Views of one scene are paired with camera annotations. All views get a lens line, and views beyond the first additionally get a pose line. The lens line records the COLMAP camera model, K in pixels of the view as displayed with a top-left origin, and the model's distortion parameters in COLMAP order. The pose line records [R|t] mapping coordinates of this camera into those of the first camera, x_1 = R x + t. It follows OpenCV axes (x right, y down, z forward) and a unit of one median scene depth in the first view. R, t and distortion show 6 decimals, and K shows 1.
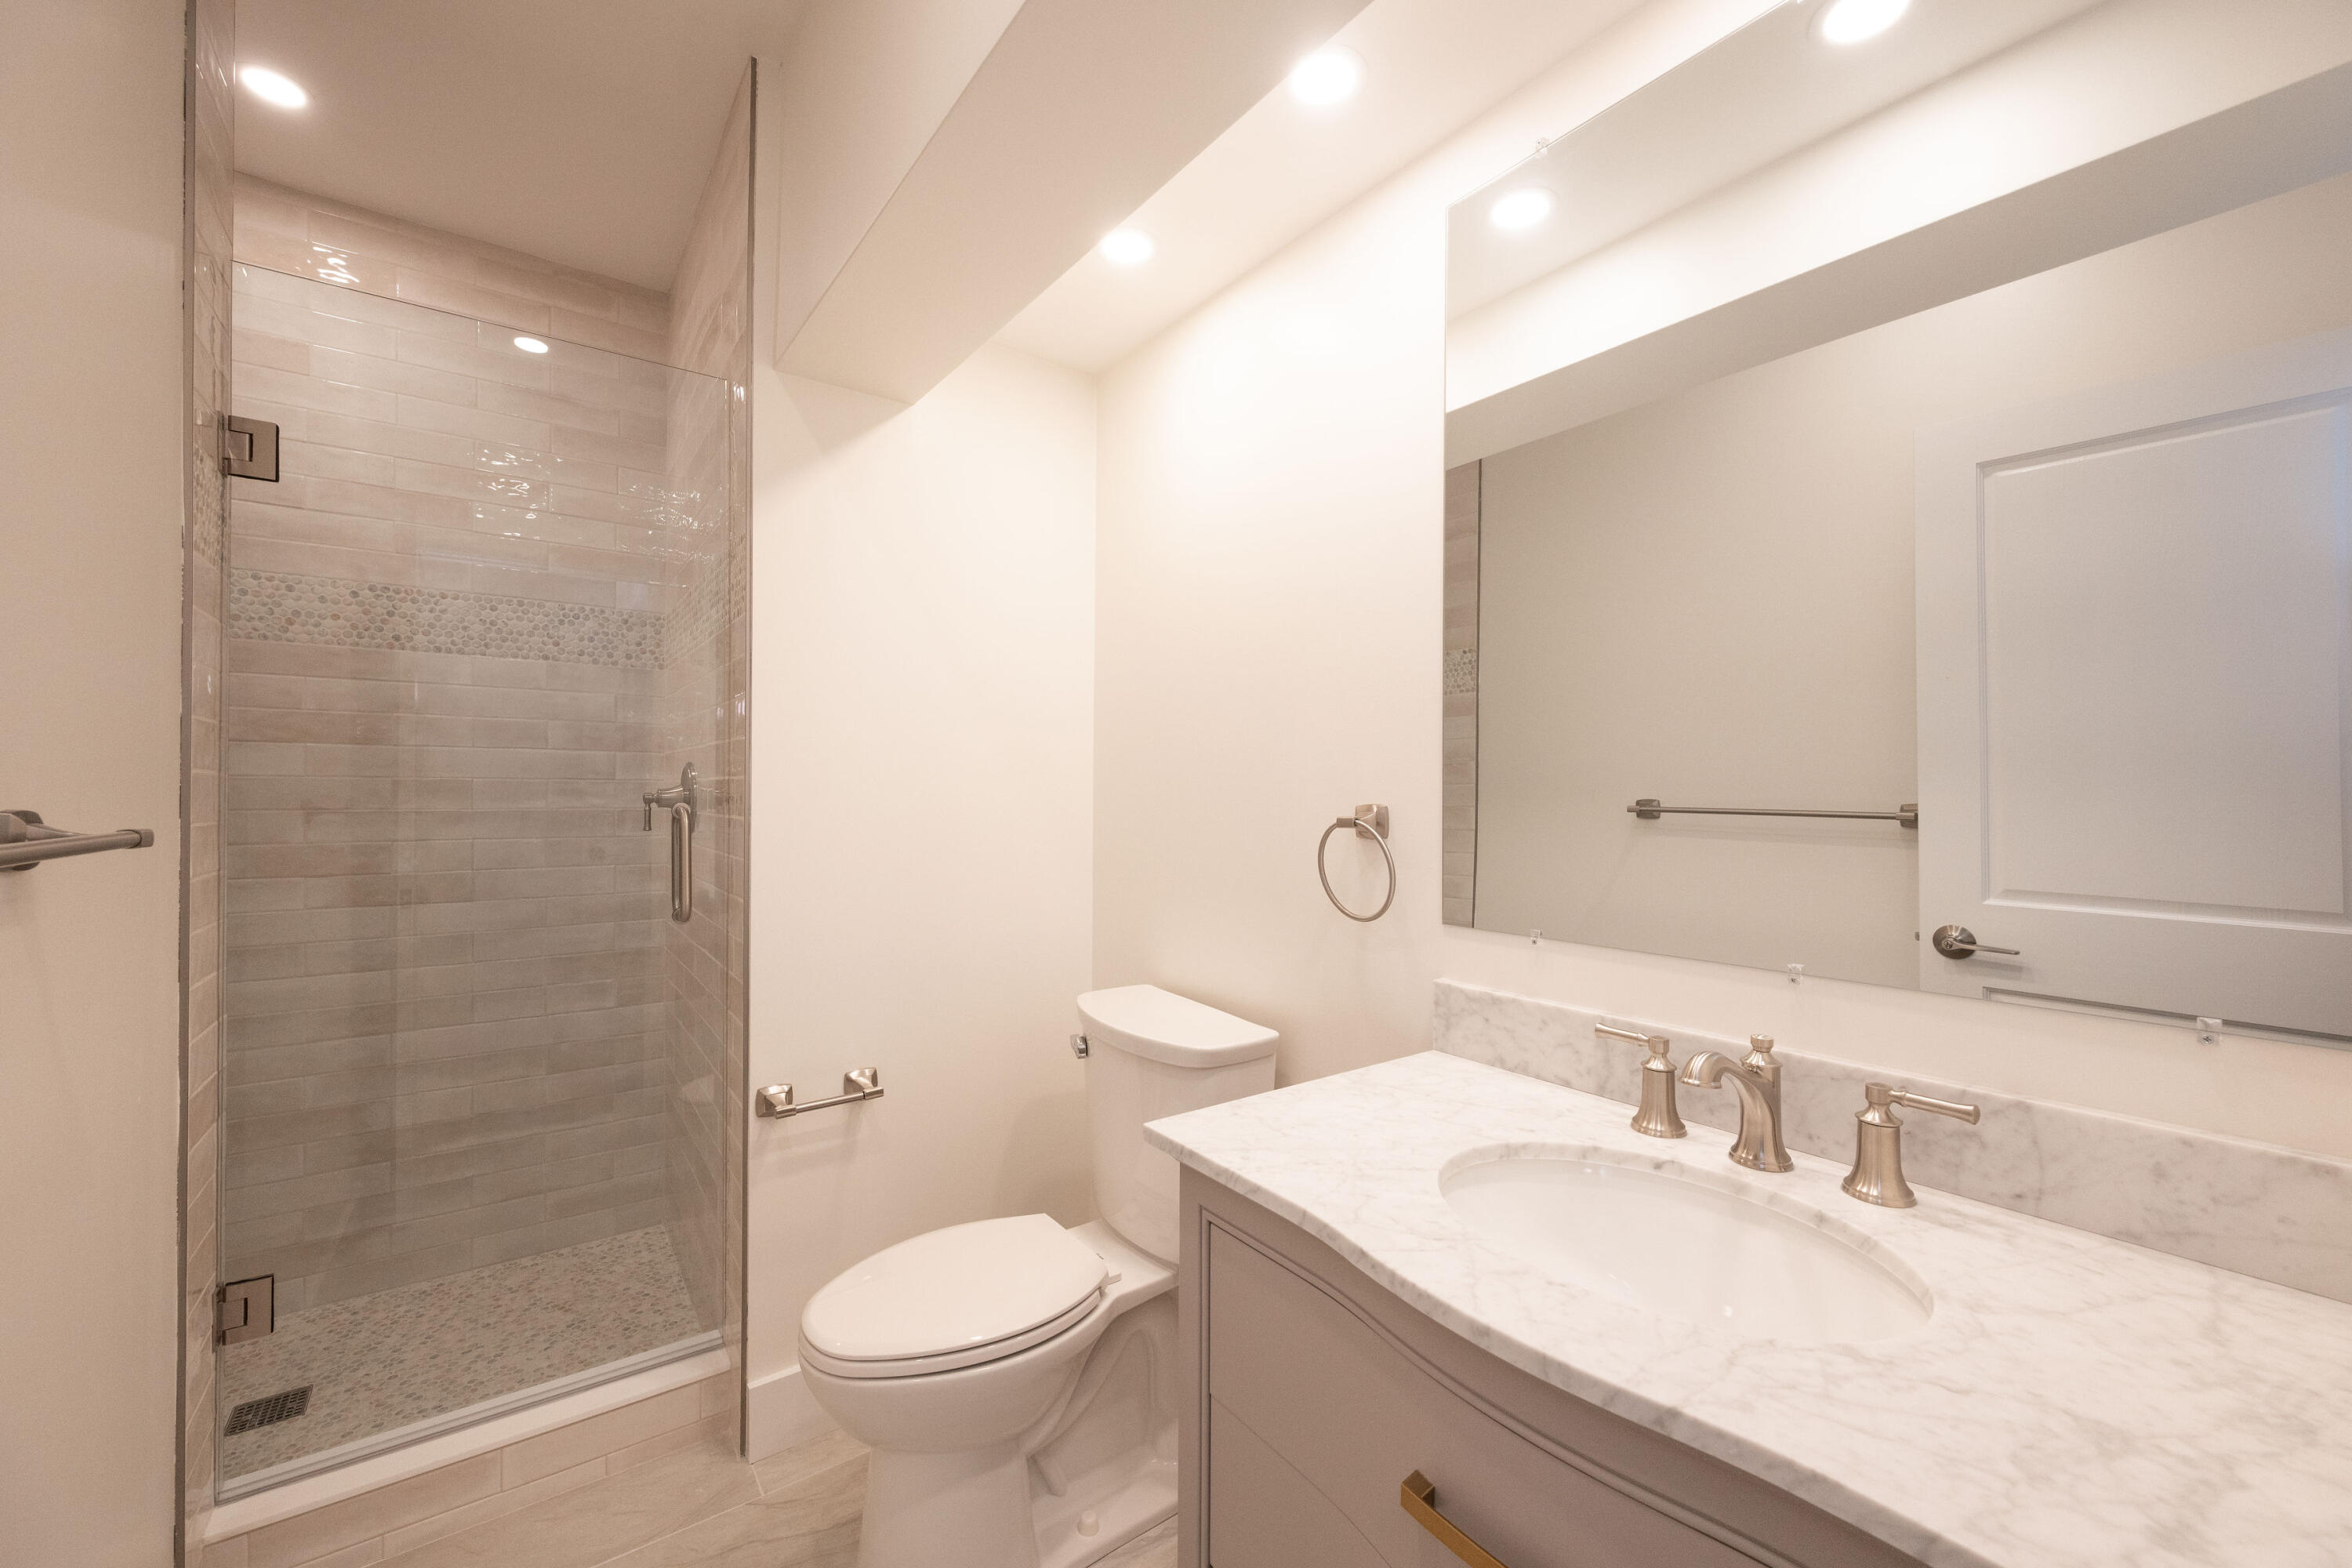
lens RADIAL K [[923.4, 0, 1178.3], [0, 923.4, 796.3], [0, 0, 1]] dist [-0.002297, 0.000776]
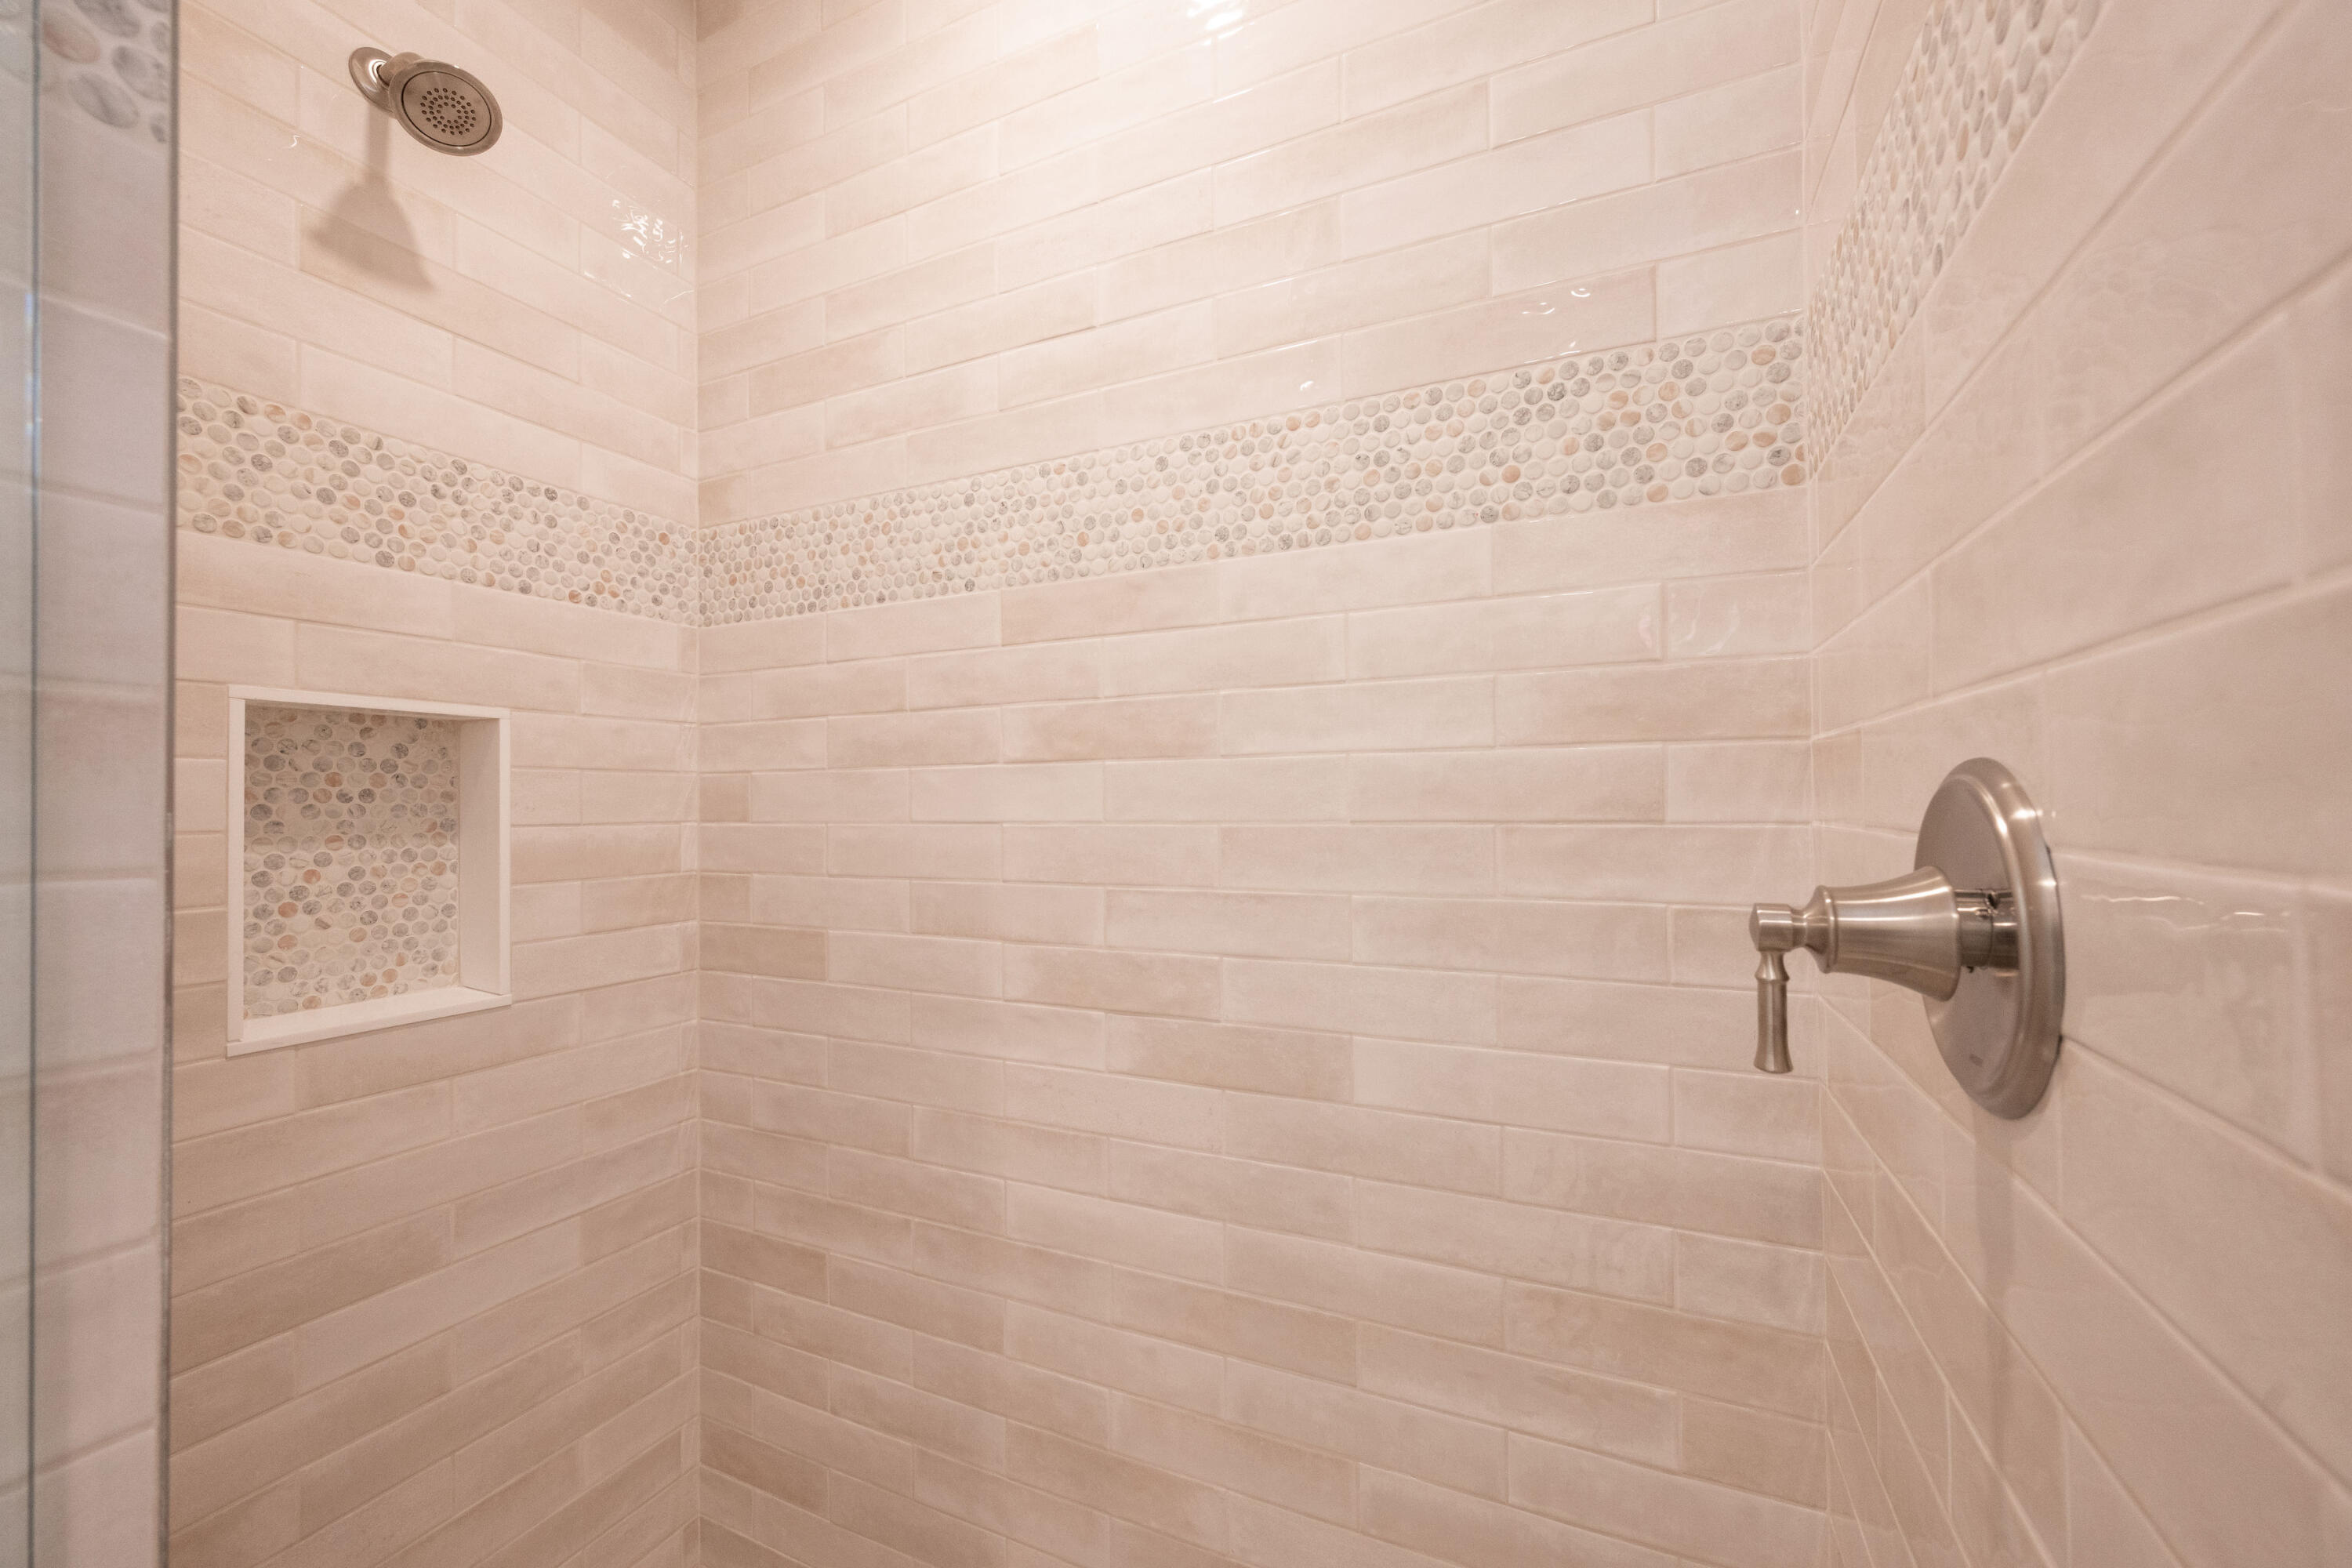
lens RADIAL K [[923.4, 0, 1179.7], [0, 923.4, 786.0], [0, 0, 1]] dist [-0.002297, 0.000776]
pose [[0.475044, -0.027979, -0.879517, -0.438974], [0.007762, 0.999589, -0.027606, -0.027088], [0.879928, 0.006288, 0.475066, 0.755981]]
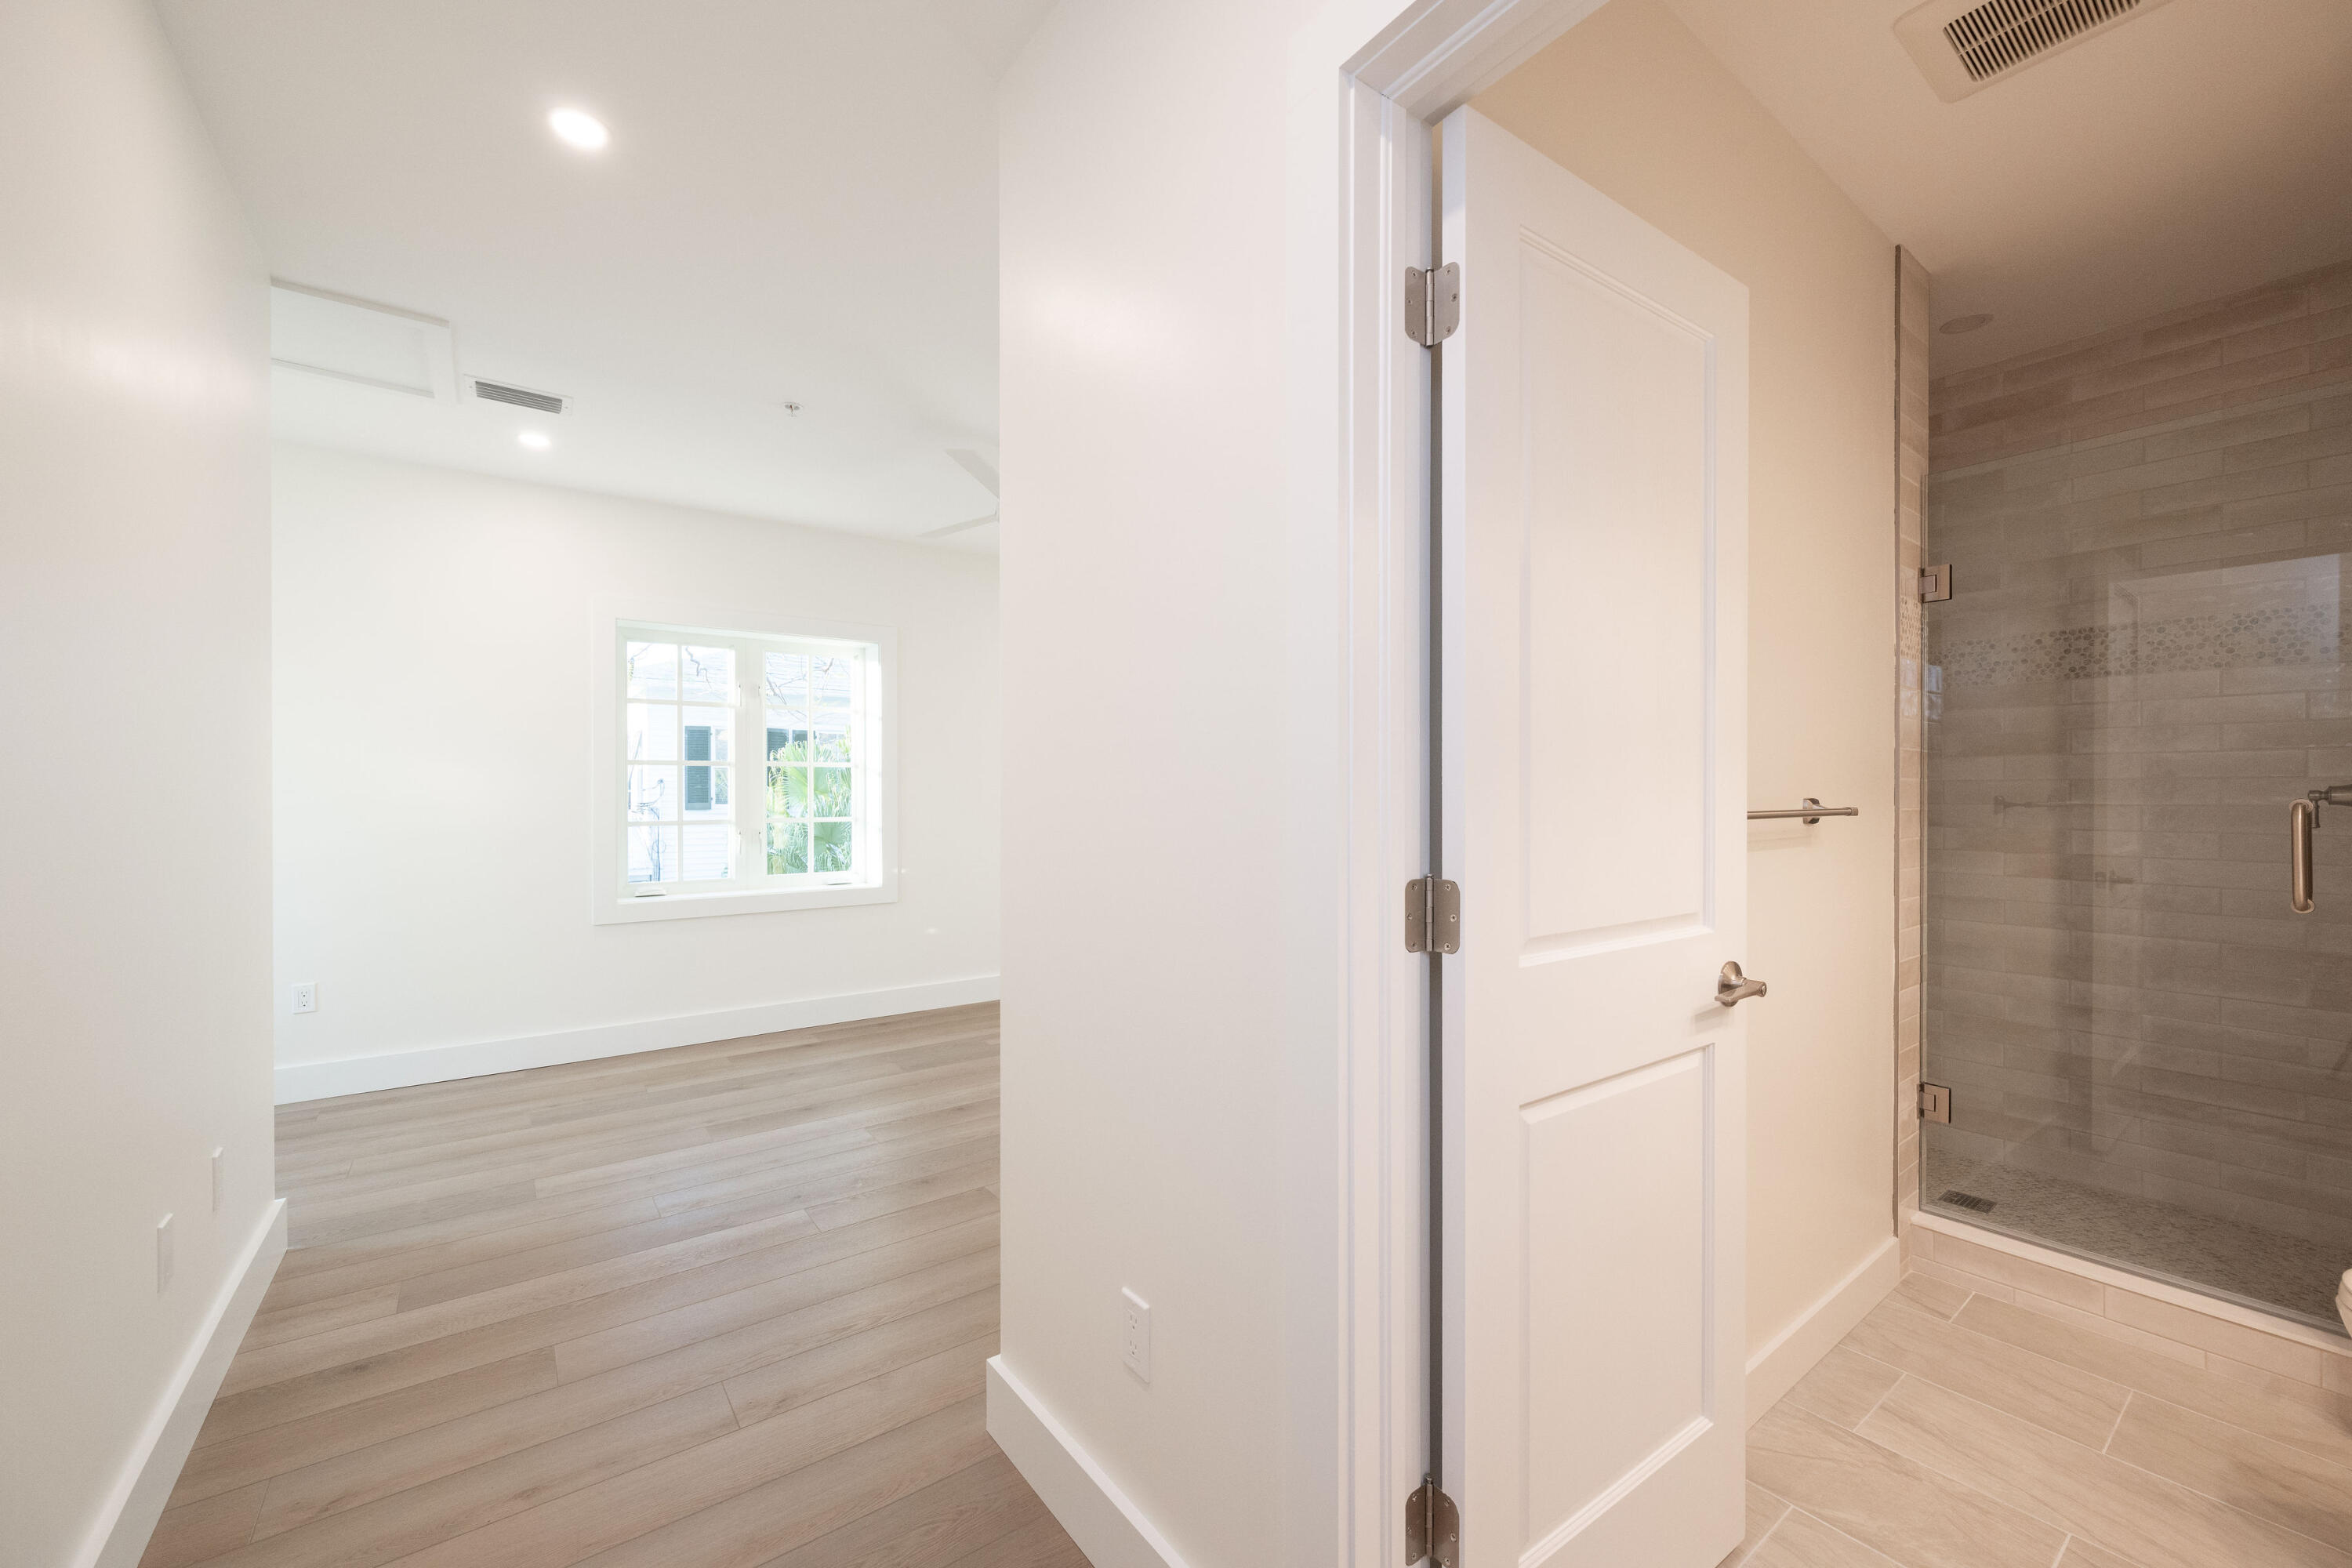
lens RADIAL K [[923.4, 0, 1176.3], [0, 923.4, 789.8], [0, 0, 1]] dist [-0.002297, 0.000776]
pose [[0.006241, -0.007397, -0.999953, 0.415433], [-0.001403, 0.999972, -0.007406, 0.004953], [0.999980, 0.001449, 0.006230, -0.243039]]
